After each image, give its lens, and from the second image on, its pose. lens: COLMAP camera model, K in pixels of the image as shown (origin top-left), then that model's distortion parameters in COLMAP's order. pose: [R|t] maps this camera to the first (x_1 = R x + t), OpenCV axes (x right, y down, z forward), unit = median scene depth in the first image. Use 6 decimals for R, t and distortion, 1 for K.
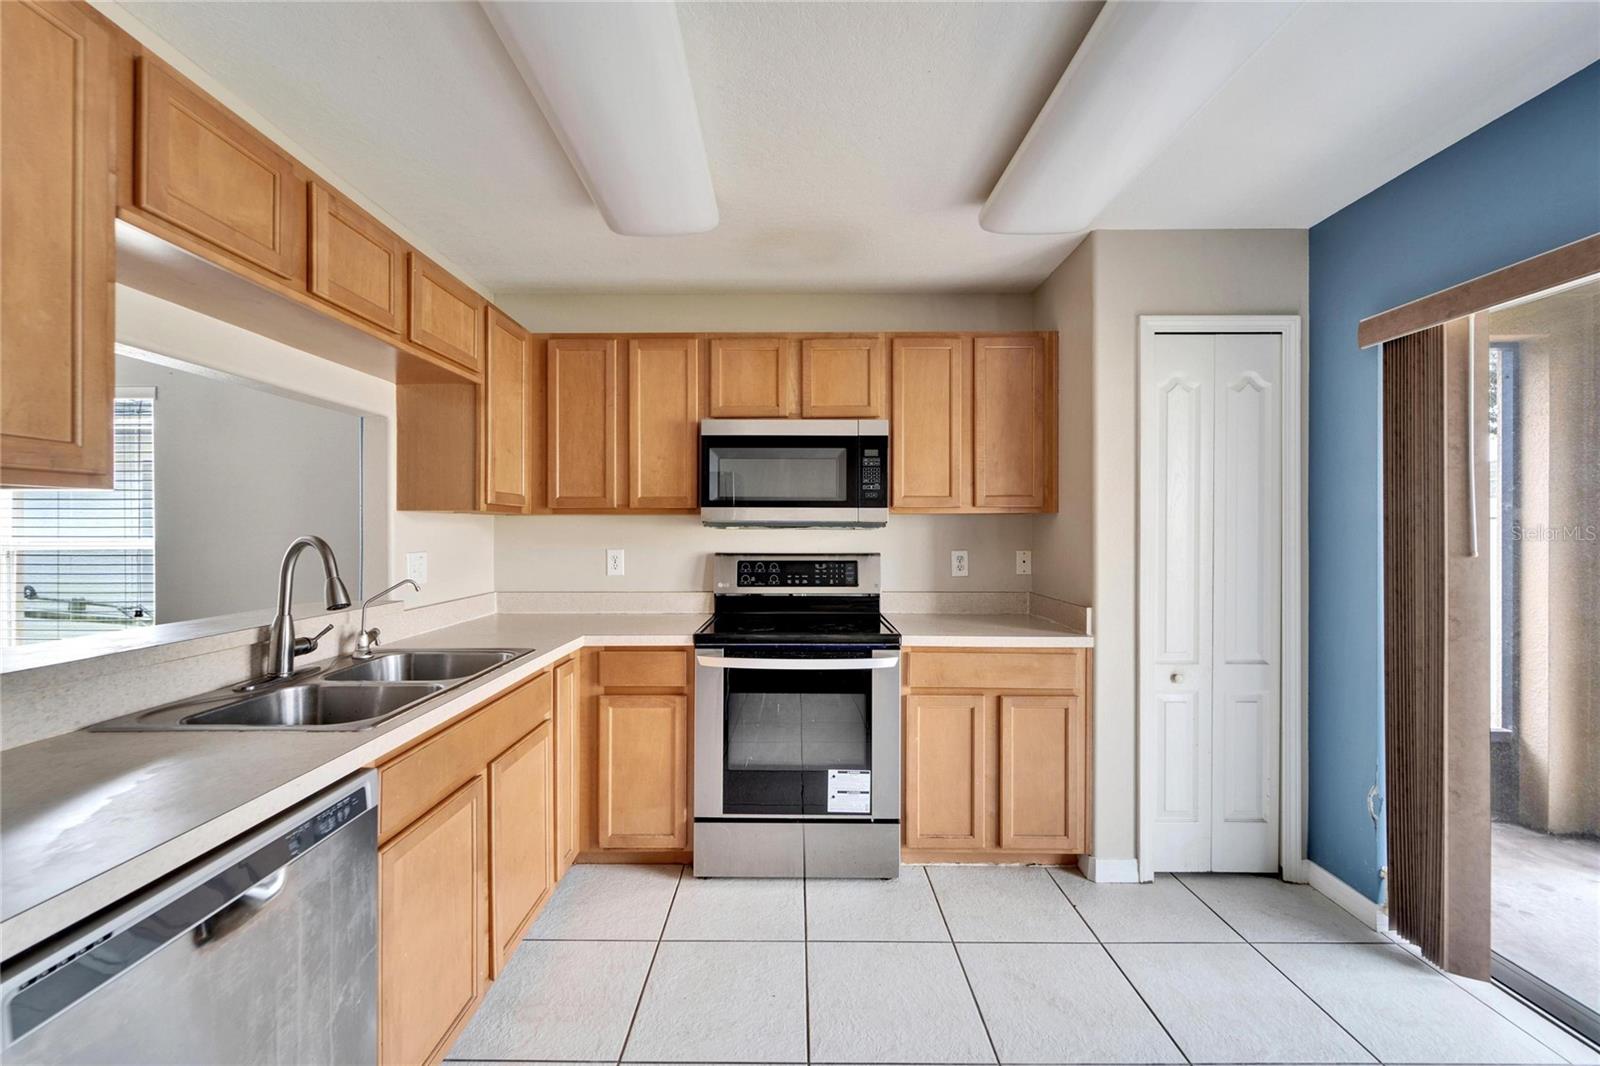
lens RADIAL K [[645.4, 0, 792.5], [0, 645.4, 531.3], [0, 0, 1]] dist [-0.001246, -0.000145]
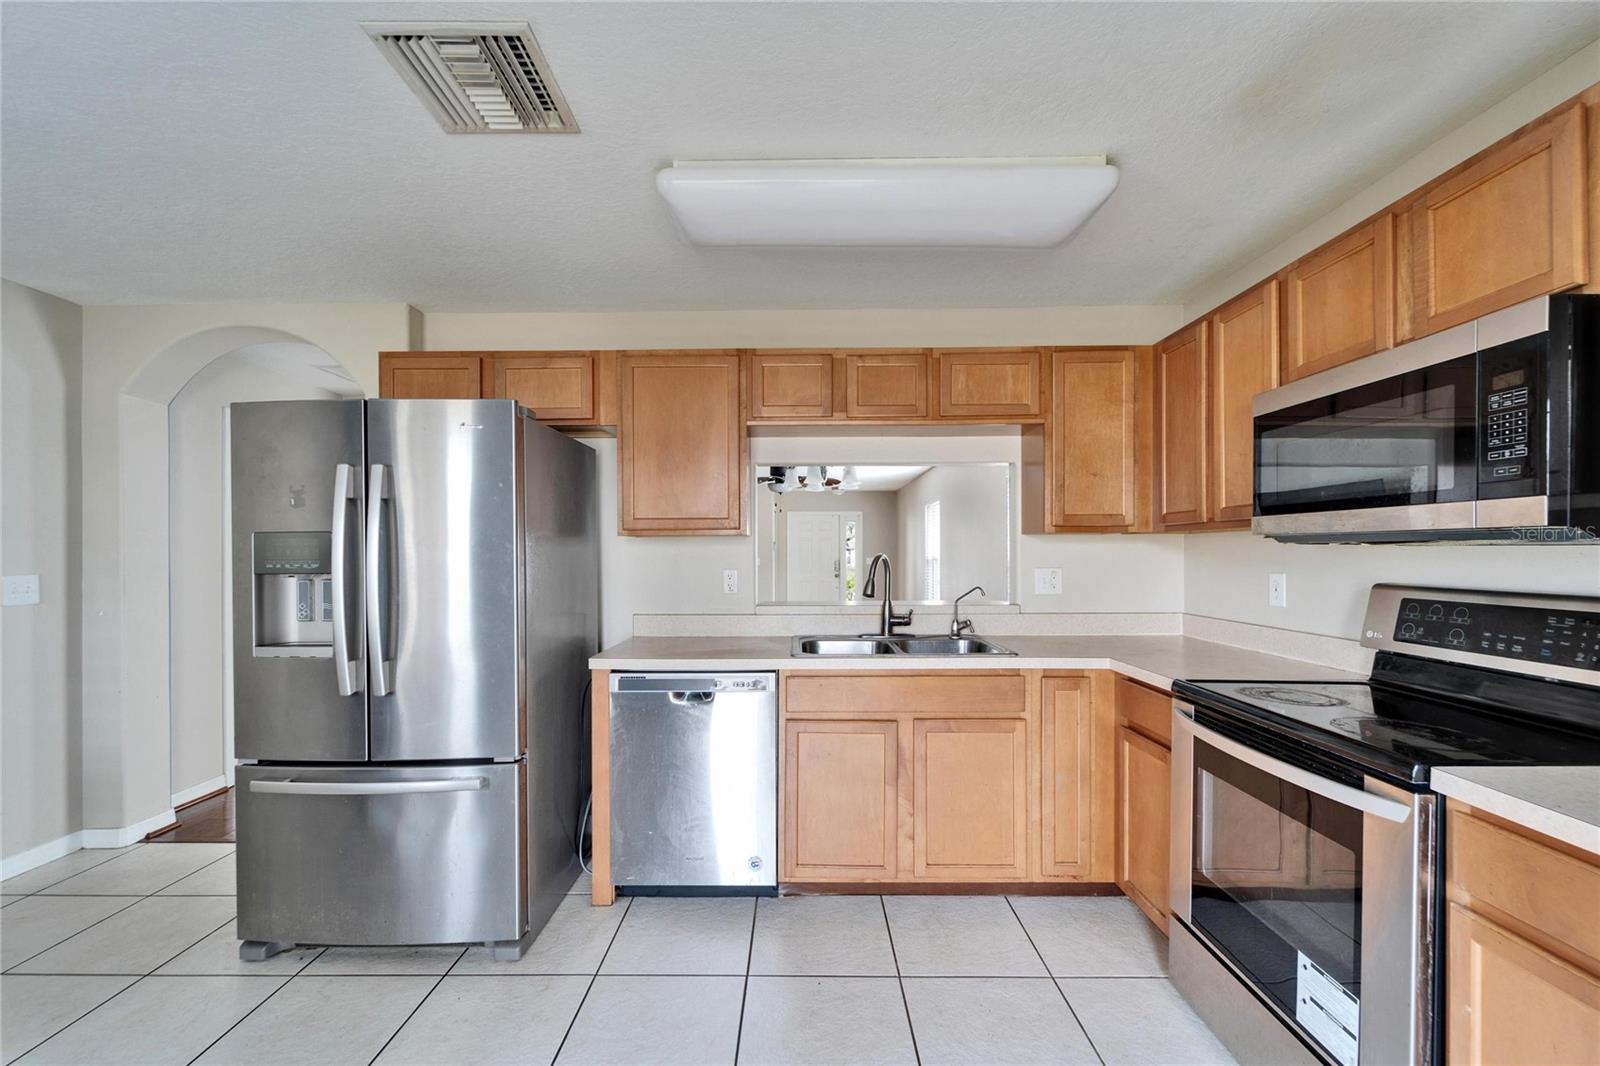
lens RADIAL K [[647.4, 0, 794.0], [0, 647.4, 562.5], [0, 0, 1]] dist [-0.002728, -0.000319]
pose [[-0.005322, 0.015404, -0.999867, 0.571822], [0.002178, 0.999879, 0.015393, 0.001456], [0.999983, -0.002095, -0.005355, 0.472891]]
